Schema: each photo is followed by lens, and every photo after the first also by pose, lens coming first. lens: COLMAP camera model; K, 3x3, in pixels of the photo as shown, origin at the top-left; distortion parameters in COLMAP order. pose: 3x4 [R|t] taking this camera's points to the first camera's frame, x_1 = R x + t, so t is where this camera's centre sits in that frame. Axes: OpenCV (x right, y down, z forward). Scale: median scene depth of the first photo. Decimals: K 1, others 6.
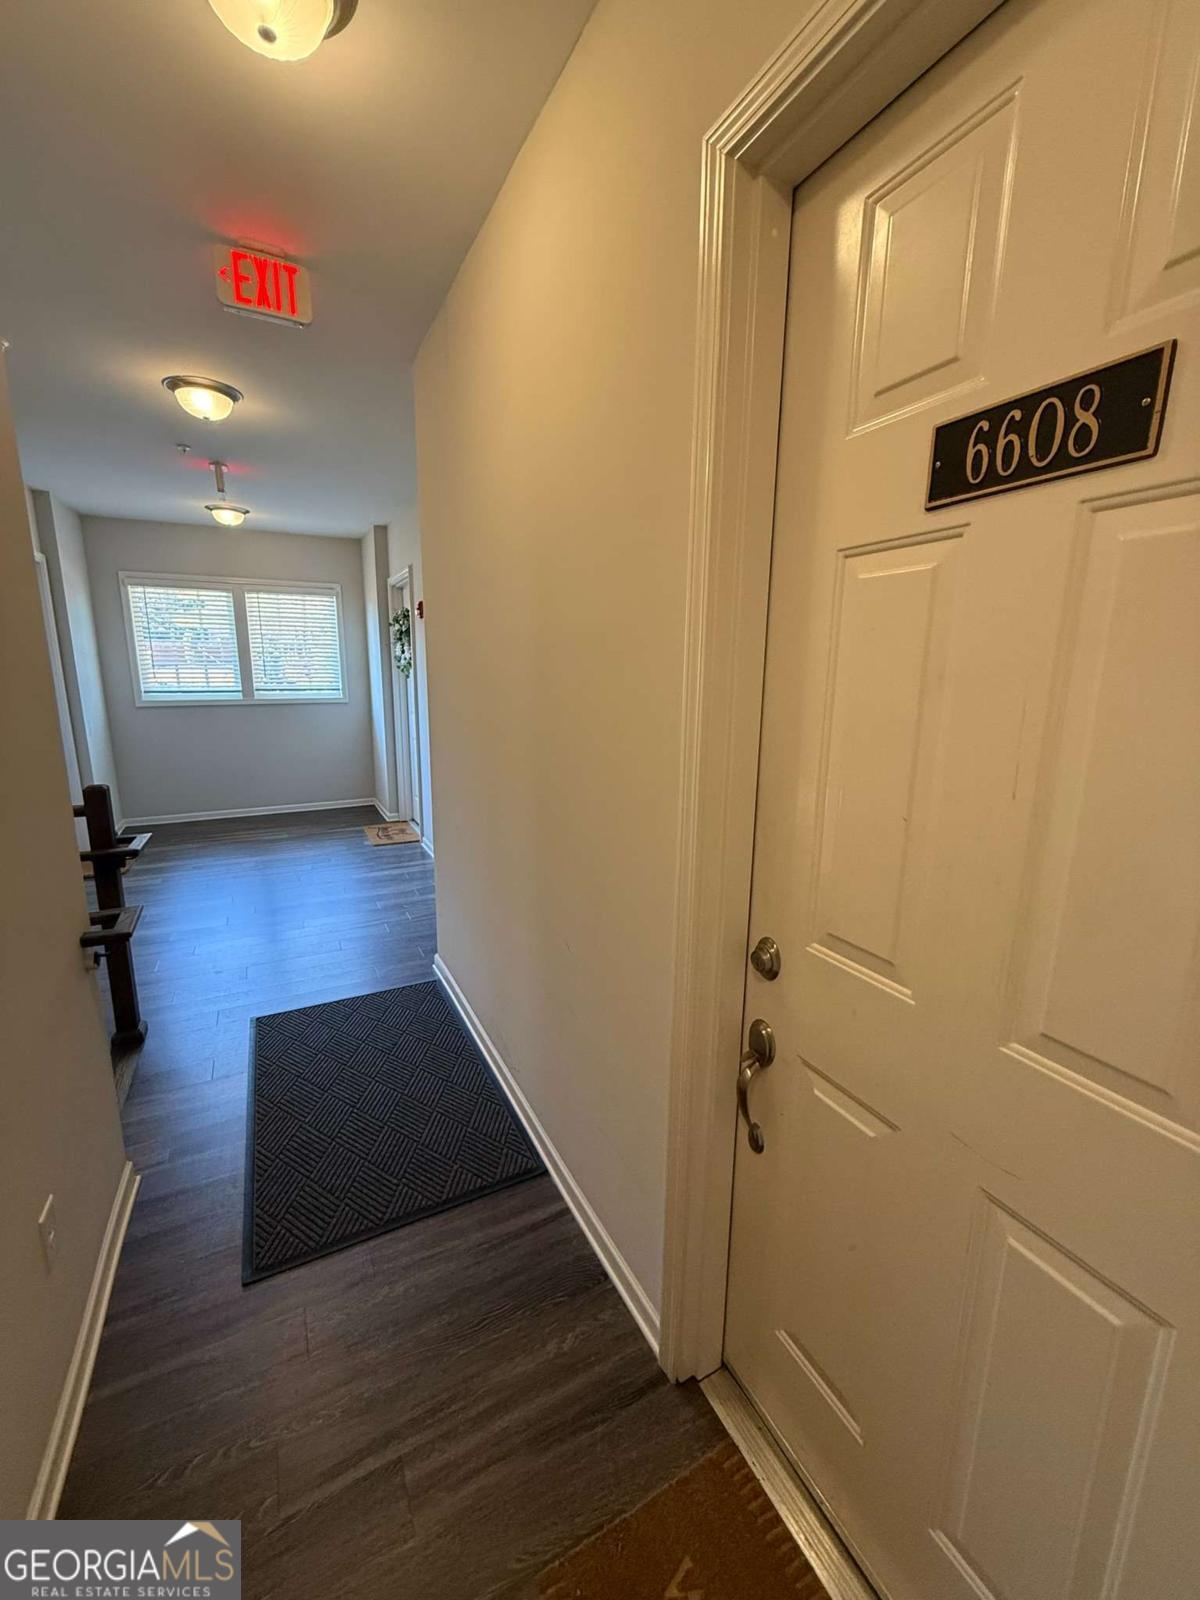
lens RADIAL K [[636.0, 0, 601.2], [0, 636.0, 797.6], [0, 0, 1]] dist [-0.002195, 0.000272]
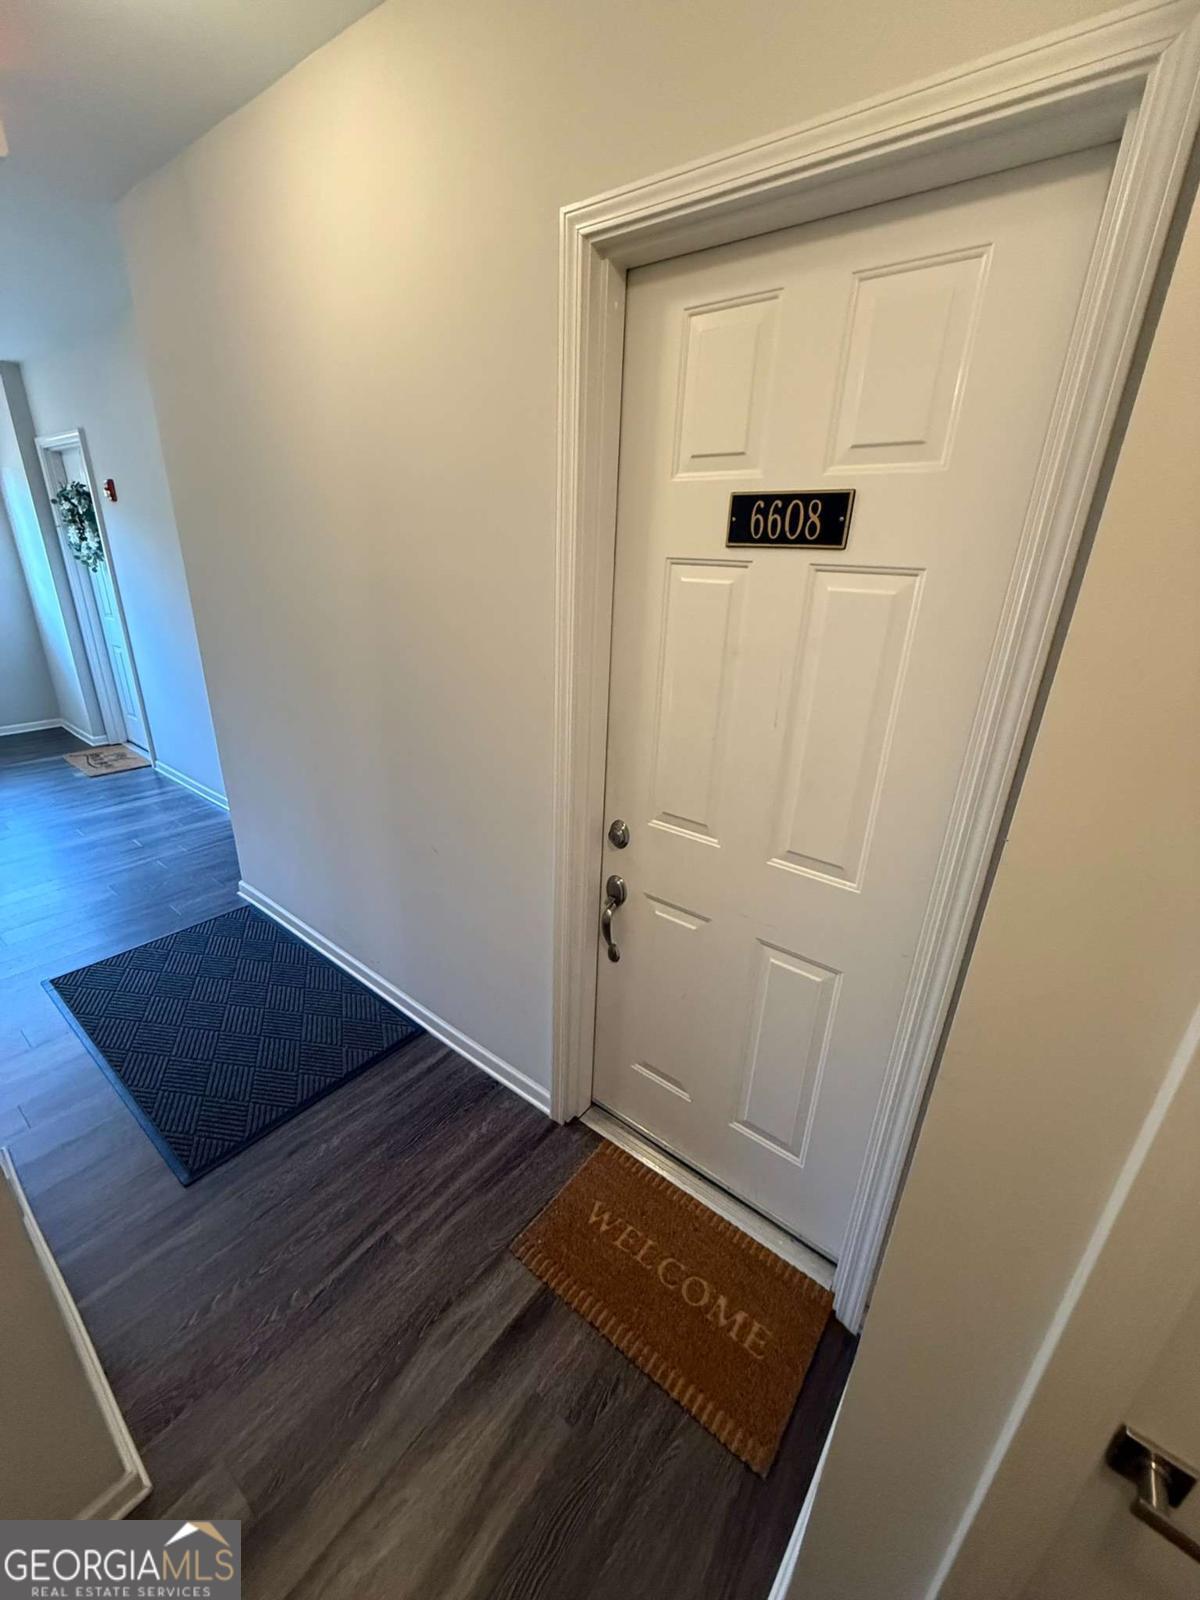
lens RADIAL K [[636.0, 0, 599.6], [0, 636.0, 799.5], [0, 0, 1]] dist [-0.002195, 0.000272]
pose [[0.910969, -0.130488, 0.391291, -0.326302], [0.056472, 0.979165, 0.195058, -0.107811], [-0.408591, -0.155595, 0.899358, -0.270902]]
